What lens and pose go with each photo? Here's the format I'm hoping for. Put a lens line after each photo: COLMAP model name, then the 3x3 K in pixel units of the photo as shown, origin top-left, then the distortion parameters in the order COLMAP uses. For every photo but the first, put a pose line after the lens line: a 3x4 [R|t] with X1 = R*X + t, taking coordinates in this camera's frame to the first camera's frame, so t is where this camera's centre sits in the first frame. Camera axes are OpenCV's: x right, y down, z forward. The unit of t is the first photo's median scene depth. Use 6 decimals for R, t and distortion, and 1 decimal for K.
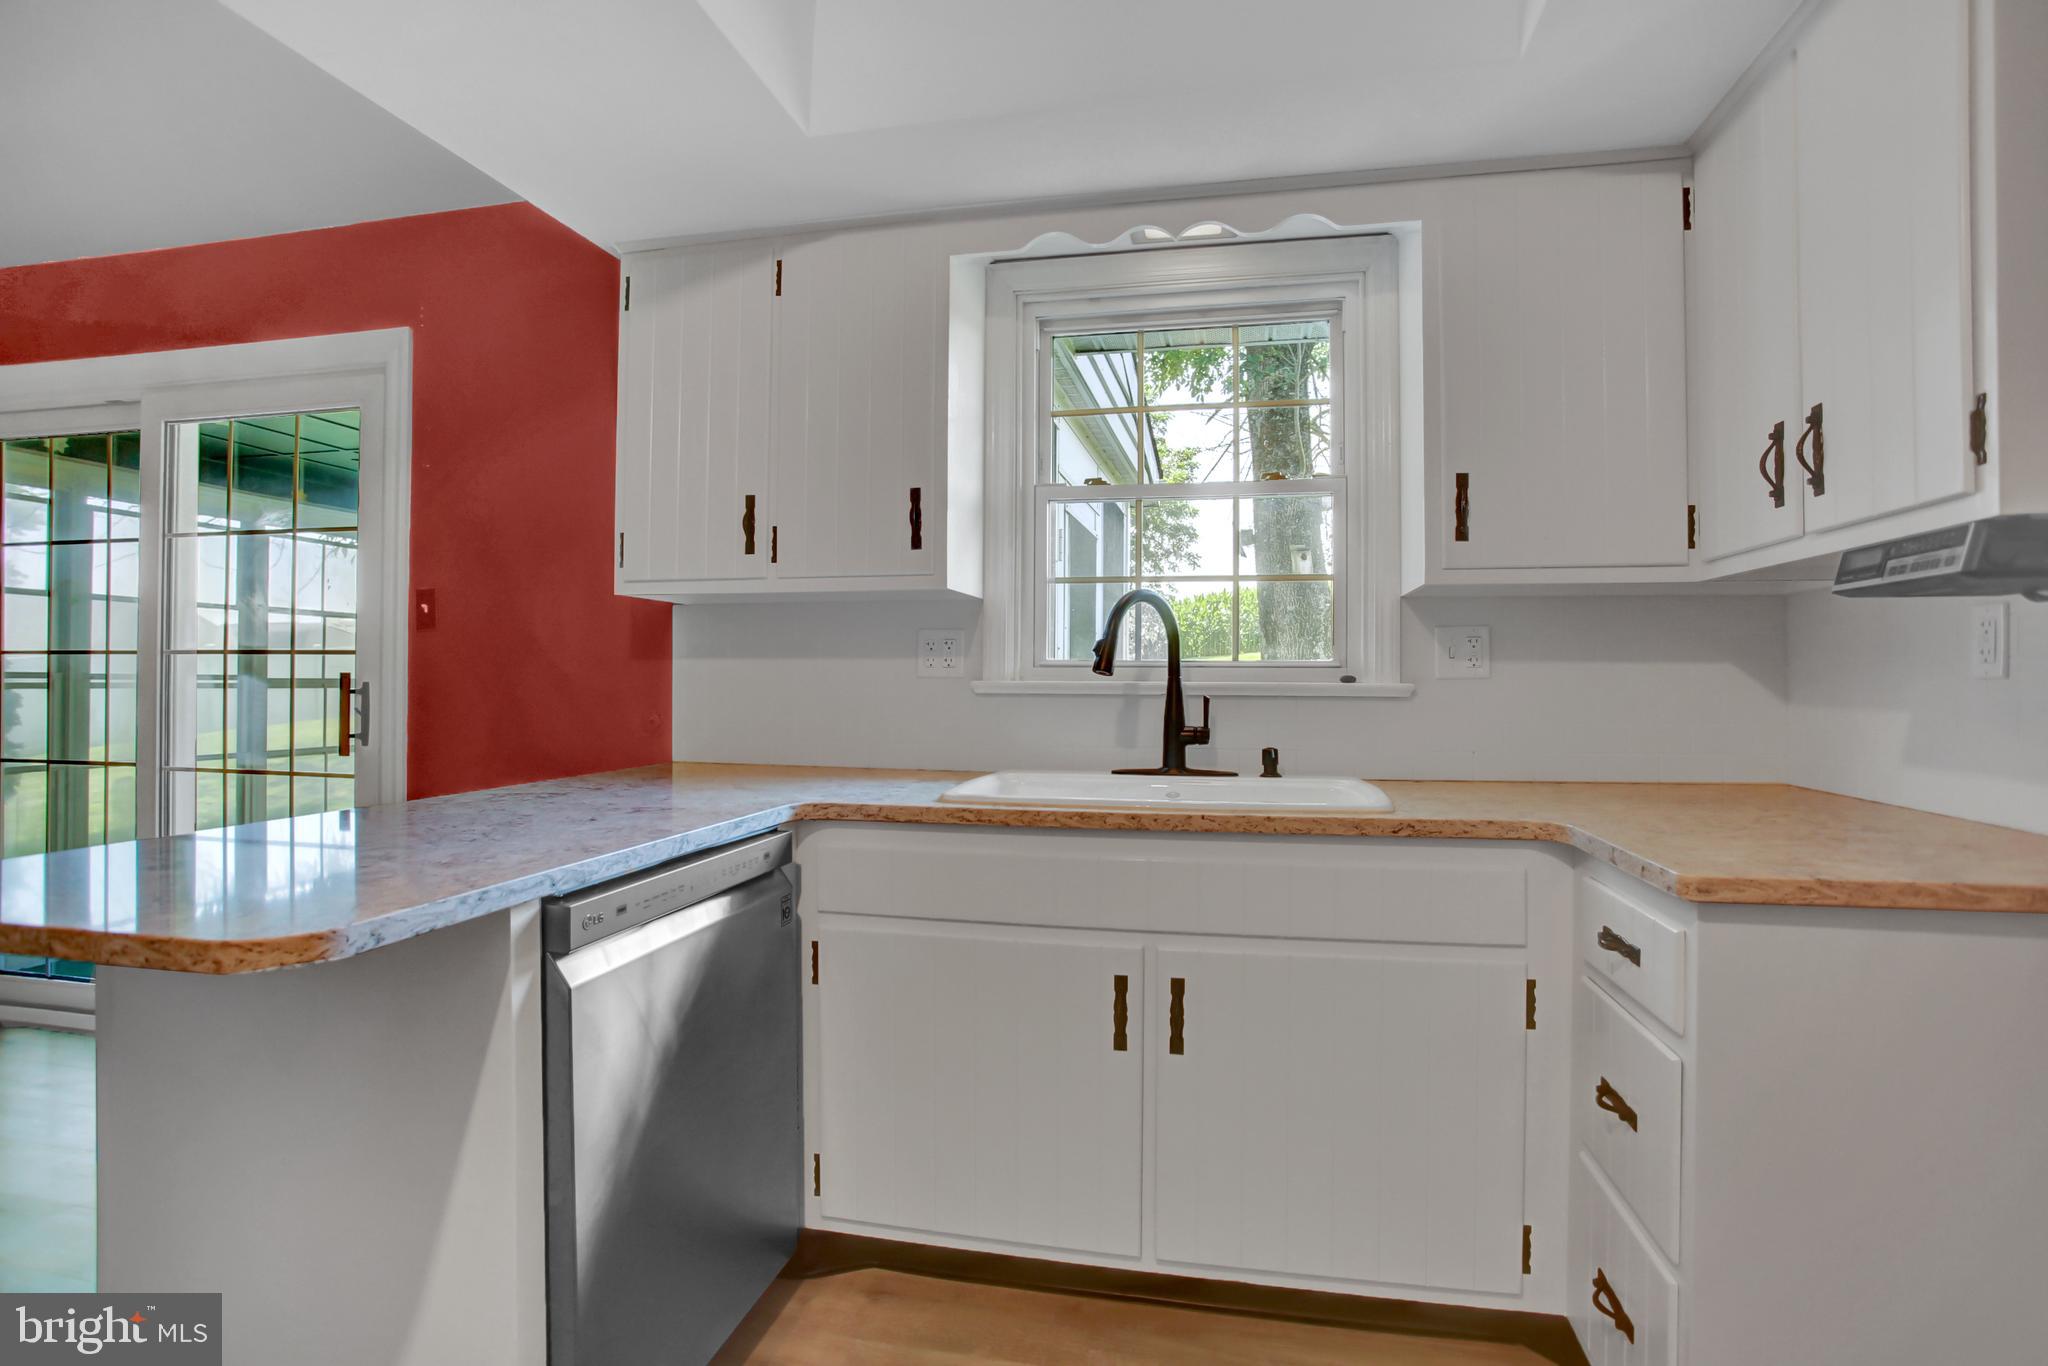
lens RADIAL K [[994.8, 0, 1033.1], [0, 994.8, 674.8], [0, 0, 1]] dist [-0.076202, 0.032327]
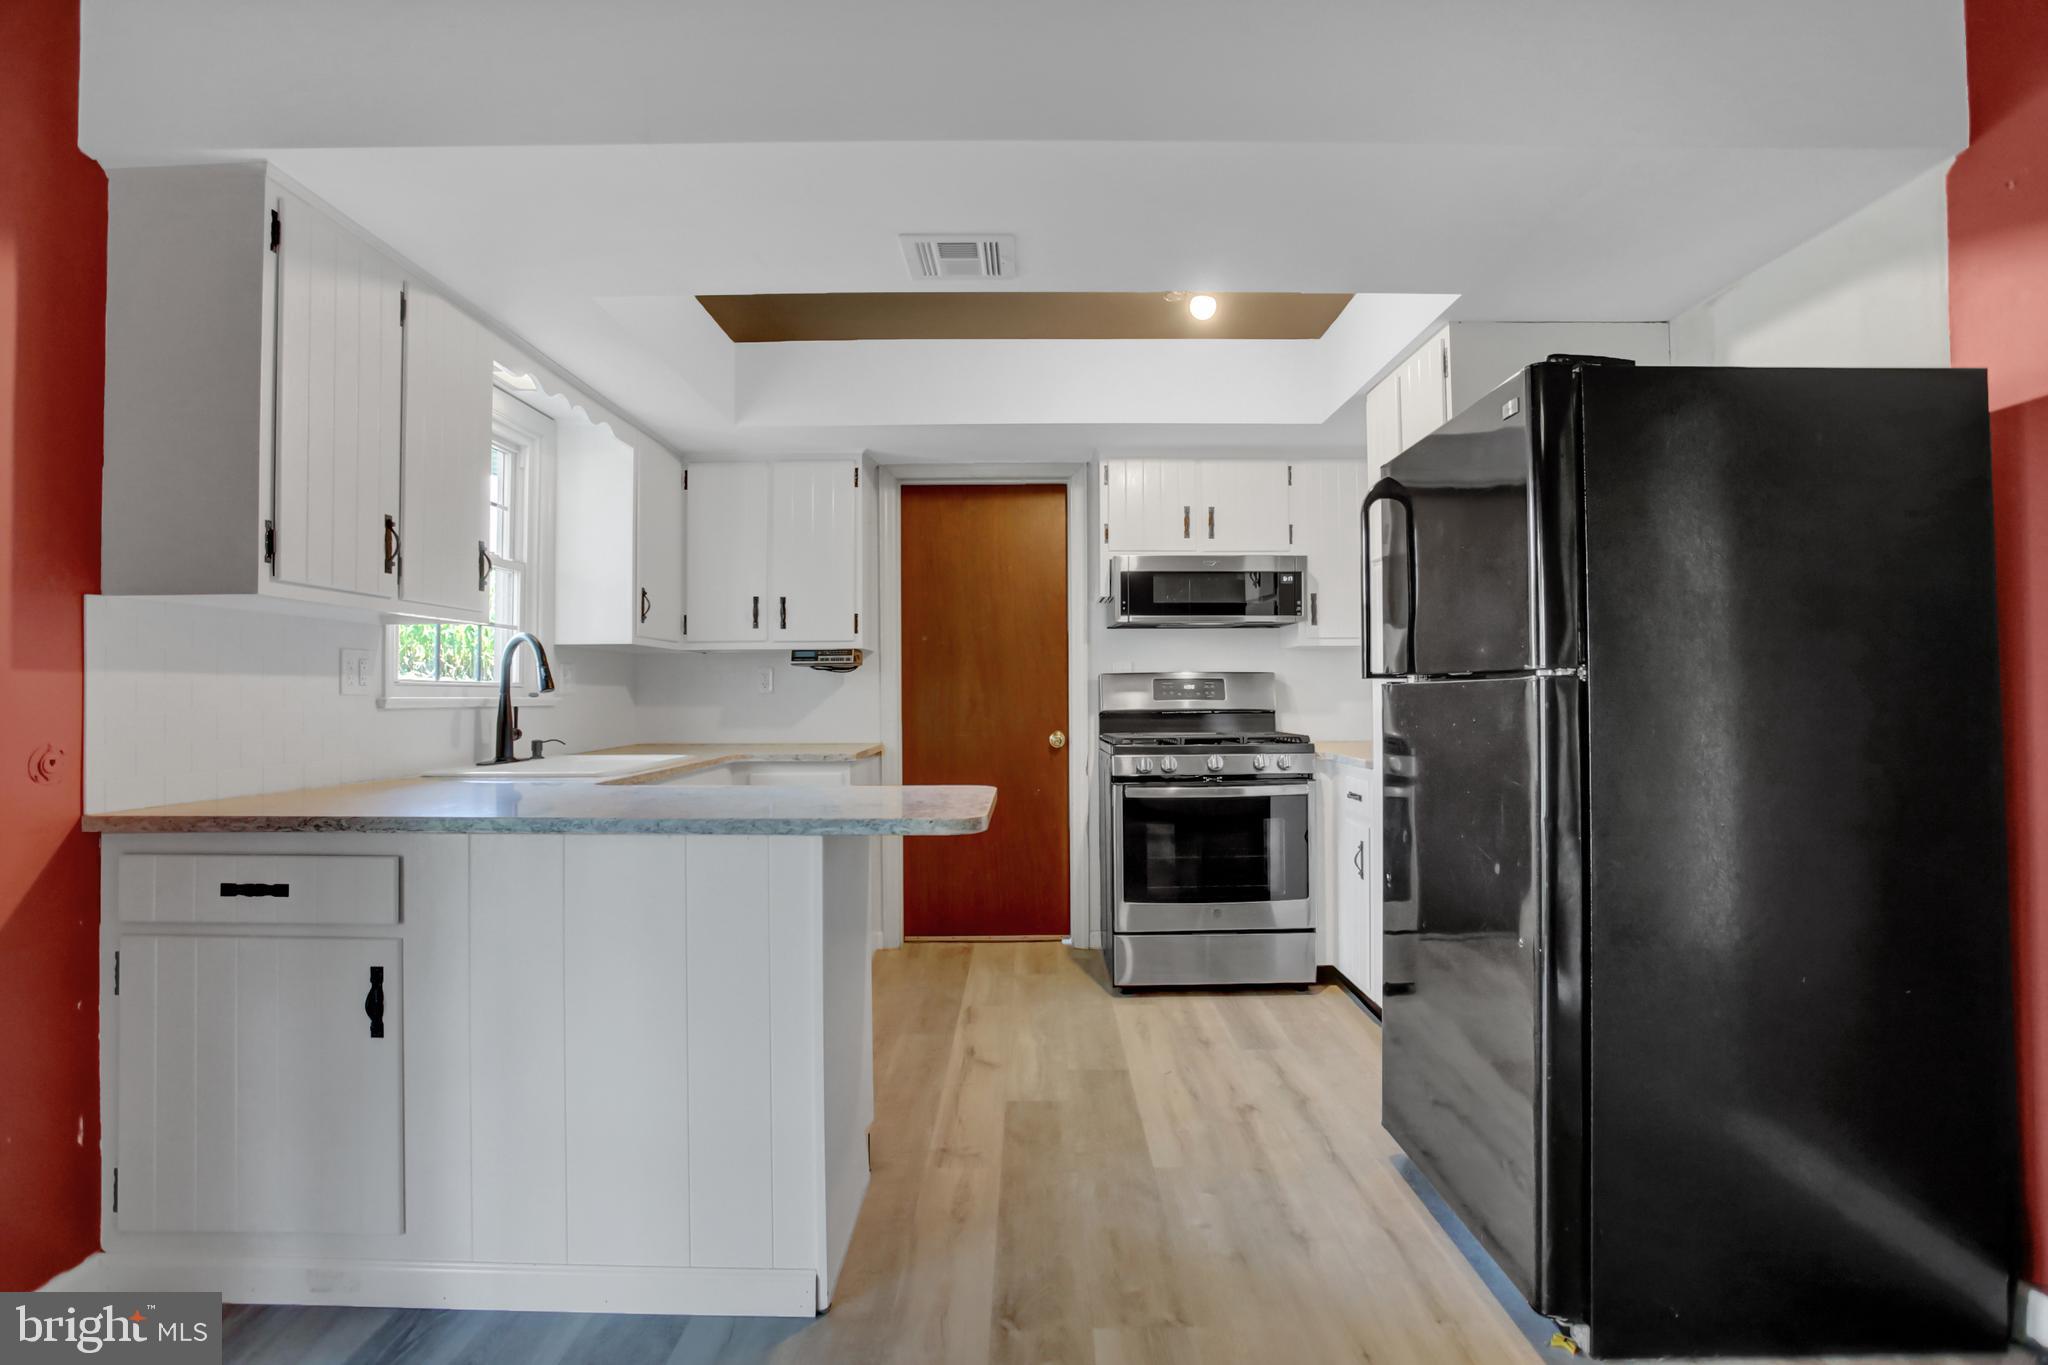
lens RADIAL K [[994.8, 0, 1033.1], [0, 994.8, 674.3], [0, 0, 1]] dist [-0.076202, 0.032327]
pose [[-0.204450, 0.017780, 0.978716, -1.402844], [0.001854, 0.999840, -0.017777, 0.000931], [-0.978875, -0.001820, -0.204450, 0.559752]]
